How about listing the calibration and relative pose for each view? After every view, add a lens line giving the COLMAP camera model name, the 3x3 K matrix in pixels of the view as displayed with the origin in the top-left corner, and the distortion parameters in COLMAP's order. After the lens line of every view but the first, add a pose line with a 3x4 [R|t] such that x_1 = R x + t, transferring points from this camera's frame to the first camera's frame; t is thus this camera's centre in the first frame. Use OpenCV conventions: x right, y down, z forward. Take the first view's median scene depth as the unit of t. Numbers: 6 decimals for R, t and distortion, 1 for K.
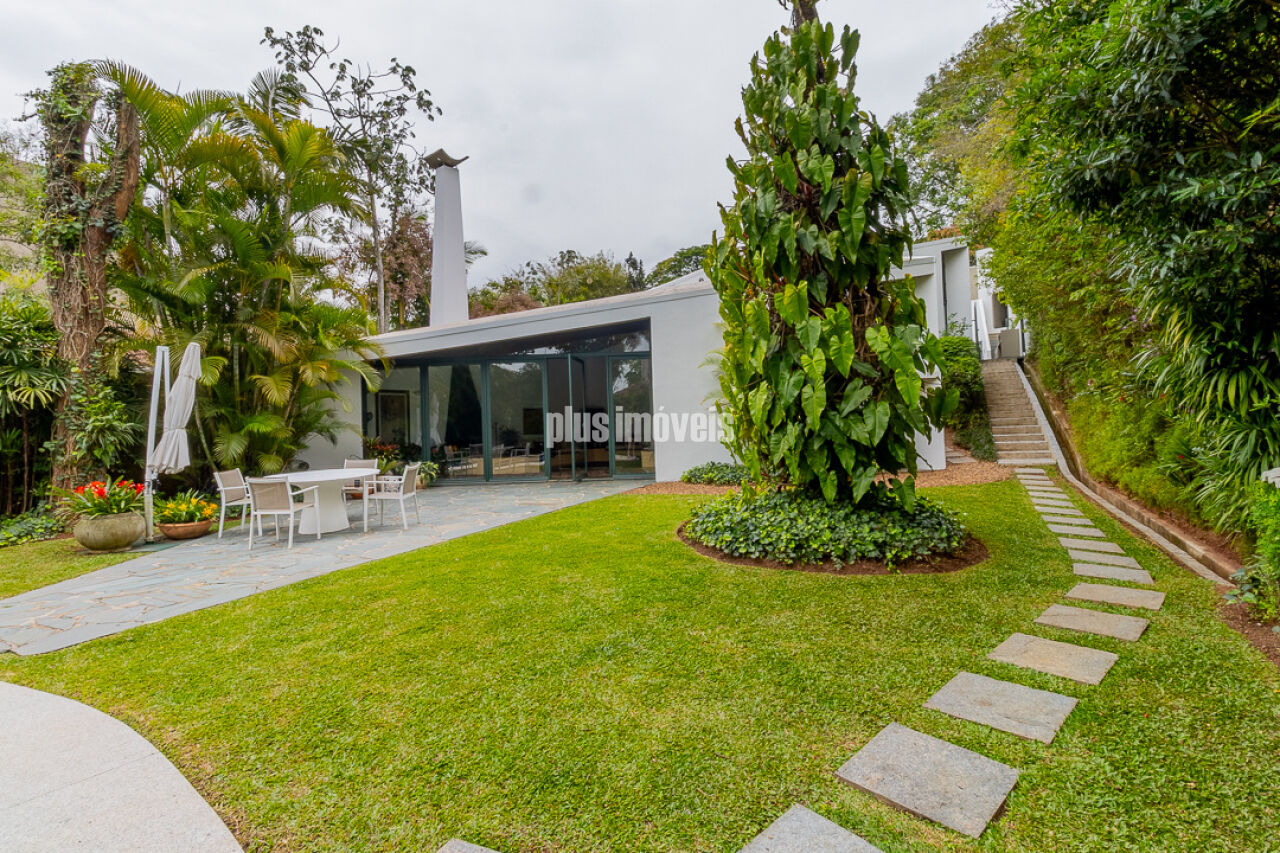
lens RADIAL K [[577.6, 0, 643.6], [0, 577.6, 421.4], [0, 0, 1]] dist [-0.003600, 0.000699]
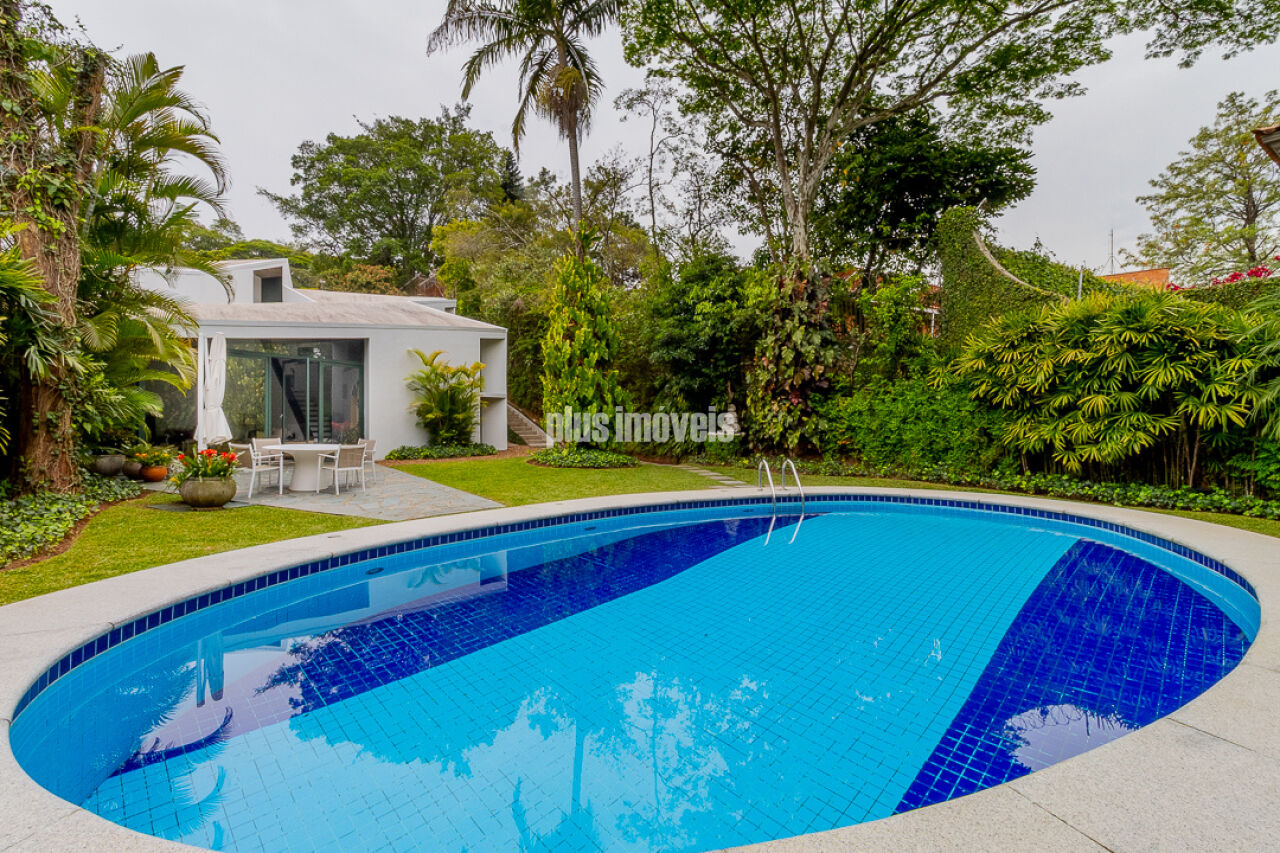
lens RADIAL K [[577.6, 0, 640.0], [0, 577.6, 417.1], [0, 0, 1]] dist [-0.003600, 0.000699]
pose [[0.450236, 0.039162, 0.892051, -1.072083], [-0.019781, 0.999230, -0.033883, 0.041456], [-0.892691, -0.002390, 0.450664, -0.197892]]
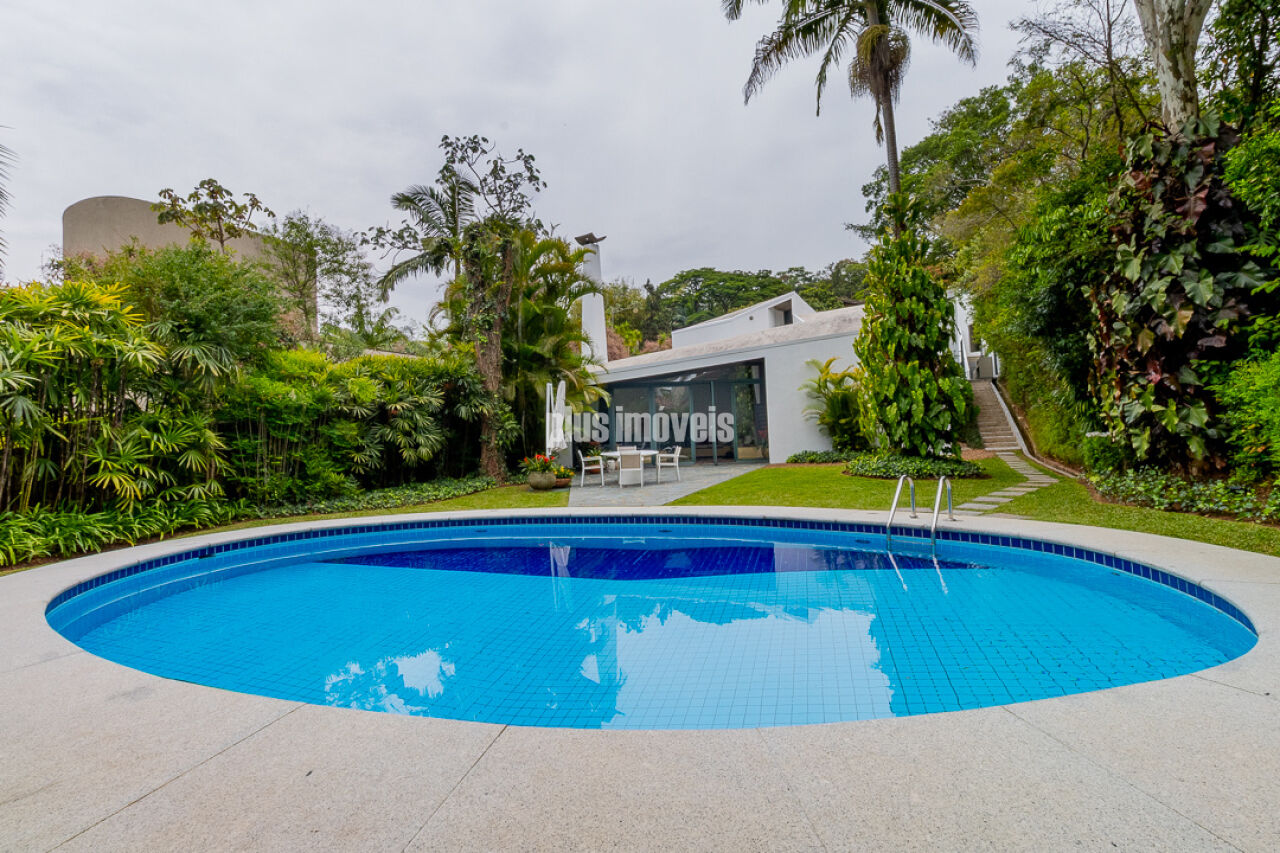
lens RADIAL K [[577.6, 0, 644.7], [0, 577.6, 420.8], [0, 0, 1]] dist [-0.003600, 0.000699]
pose [[0.998985, -0.006082, 0.044641, -0.459392], [0.006974, 0.999778, -0.019859, 0.021029], [-0.044510, 0.020151, 0.998806, -0.638385]]
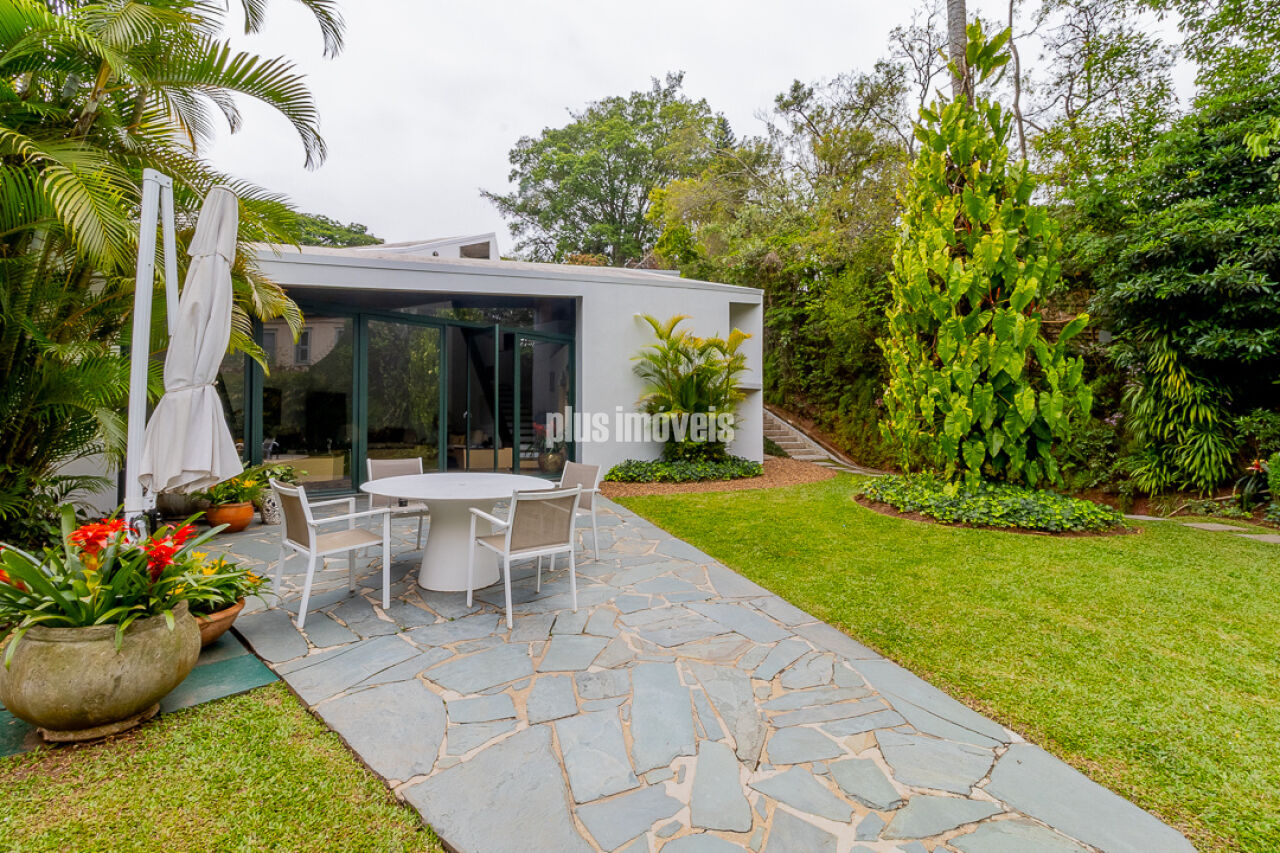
lens RADIAL K [[577.4, 0, 642.3], [0, 577.4, 422.7], [0, 0, 1]] dist [-0.003138, -0.000019]
pose [[0.714911, 0.034657, 0.698356, -0.640596], [-0.033878, 0.999315, -0.014911, 0.026284], [-0.698395, -0.012999, 0.715595, 0.362049]]
